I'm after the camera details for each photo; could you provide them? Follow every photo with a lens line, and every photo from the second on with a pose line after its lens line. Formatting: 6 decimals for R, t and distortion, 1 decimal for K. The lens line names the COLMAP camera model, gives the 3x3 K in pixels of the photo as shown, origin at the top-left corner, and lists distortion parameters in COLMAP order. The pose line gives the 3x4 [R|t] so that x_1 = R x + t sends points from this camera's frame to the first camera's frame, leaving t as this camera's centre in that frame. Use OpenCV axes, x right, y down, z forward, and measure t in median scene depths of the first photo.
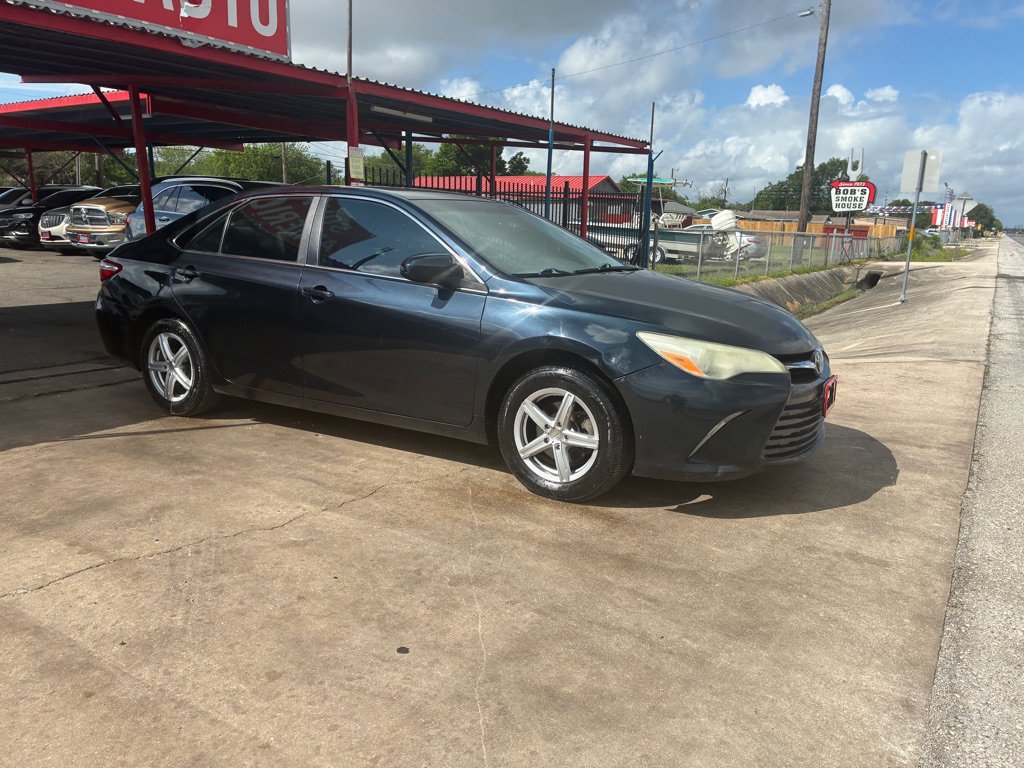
lens RADIAL K [[783.4, 0, 503.0], [0, 783.4, 386.2], [0, 0, 1]] dist [0.048322, -0.062656]
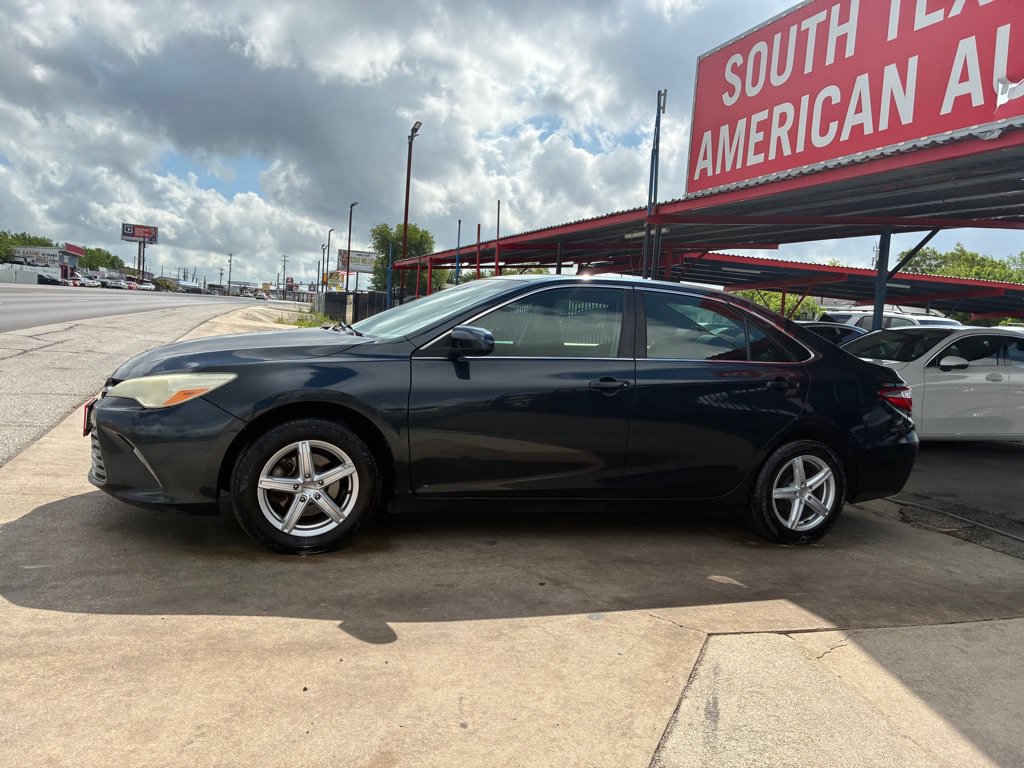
lens RADIAL K [[783.4, 0, 515.8], [0, 783.4, 381.7], [0, 0, 1]] dist [0.048322, -0.062656]
pose [[-0.618065, -0.013512, -0.786011, 0.772985], [-0.263091, 0.945752, 0.190619, -0.327212], [0.740796, 0.324607, -0.588091, 1.753797]]
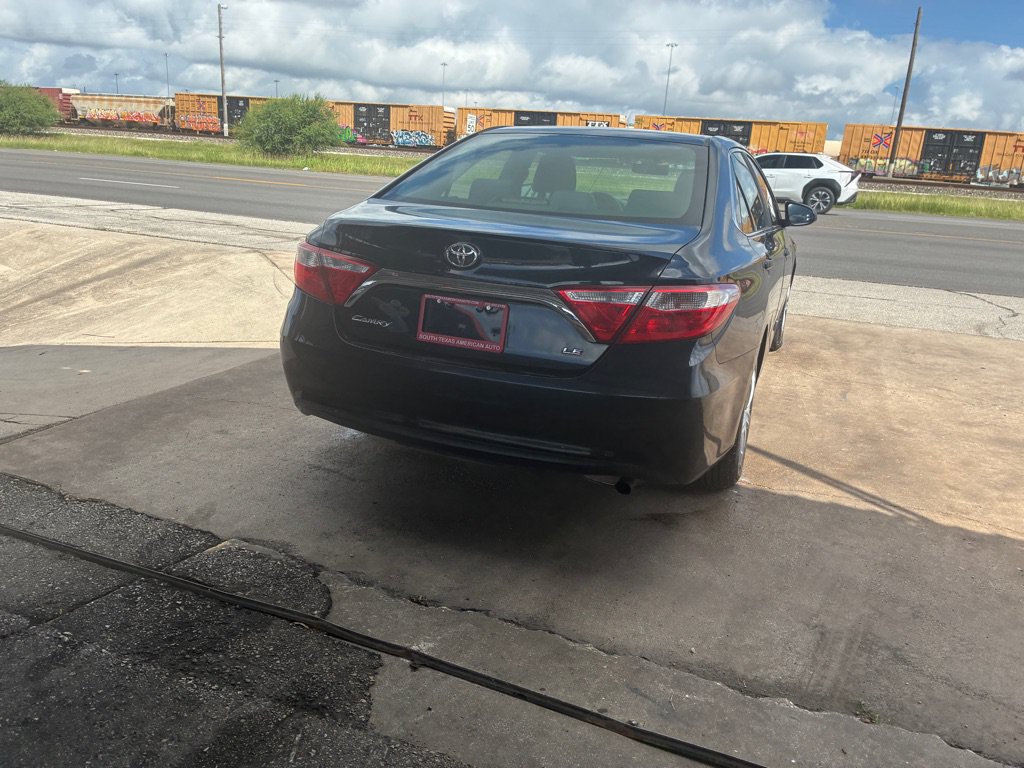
lens RADIAL K [[783.4, 0, 522.5], [0, 783.4, 377.3], [0, 0, 1]] dist [0.048322, -0.062656]
pose [[-0.188171, -0.305048, 0.933562, -1.154675], [0.137418, 0.933014, 0.332568, -0.347498], [-0.972475, 0.190868, -0.133647, 1.460390]]
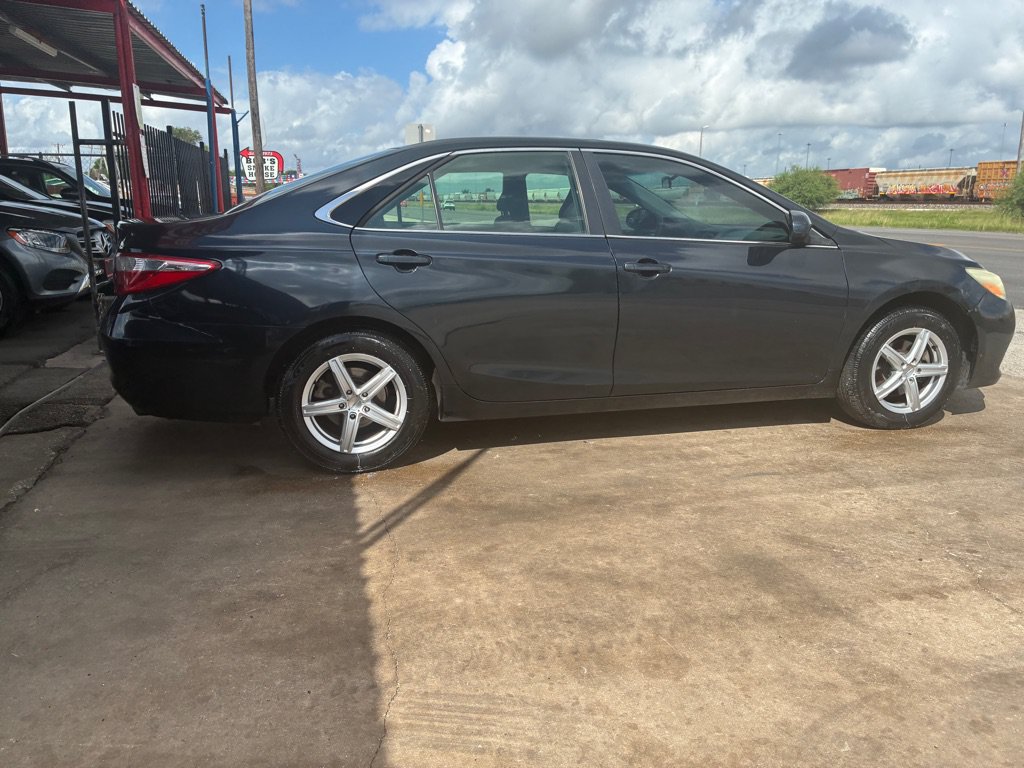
lens RADIAL K [[783.4, 0, 498.9], [0, 783.4, 380.5], [0, 0, 1]] dist [0.048322, -0.062656]
pose [[0.704123, -0.181223, 0.686564, -0.914351], [0.161132, 0.982440, 0.094068, -0.100776], [-0.691555, 0.044392, 0.720959, 0.491088]]
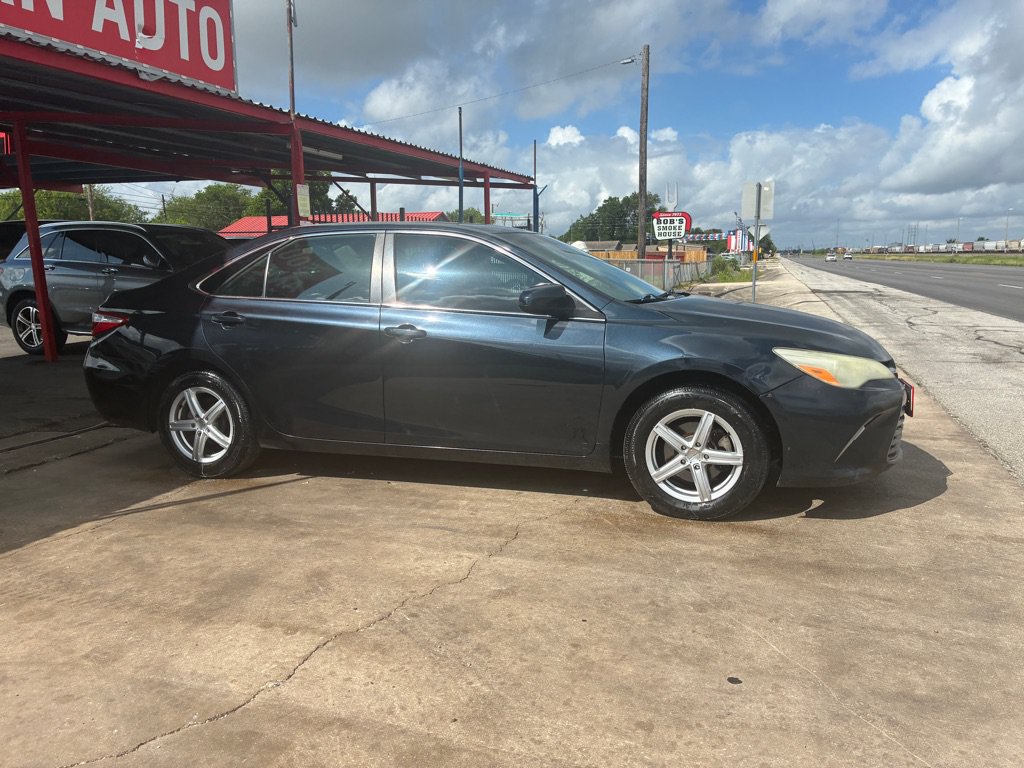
lens RADIAL K [[783.4, 0, 509.5], [0, 783.4, 370.9], [0, 0, 1]] dist [0.048322, -0.062656]
pose [[0.971899, -0.068253, 0.225286, -0.318728], [0.082175, 0.995208, -0.052999, -0.010044], [-0.220589, 0.070023, 0.972850, 0.043468]]
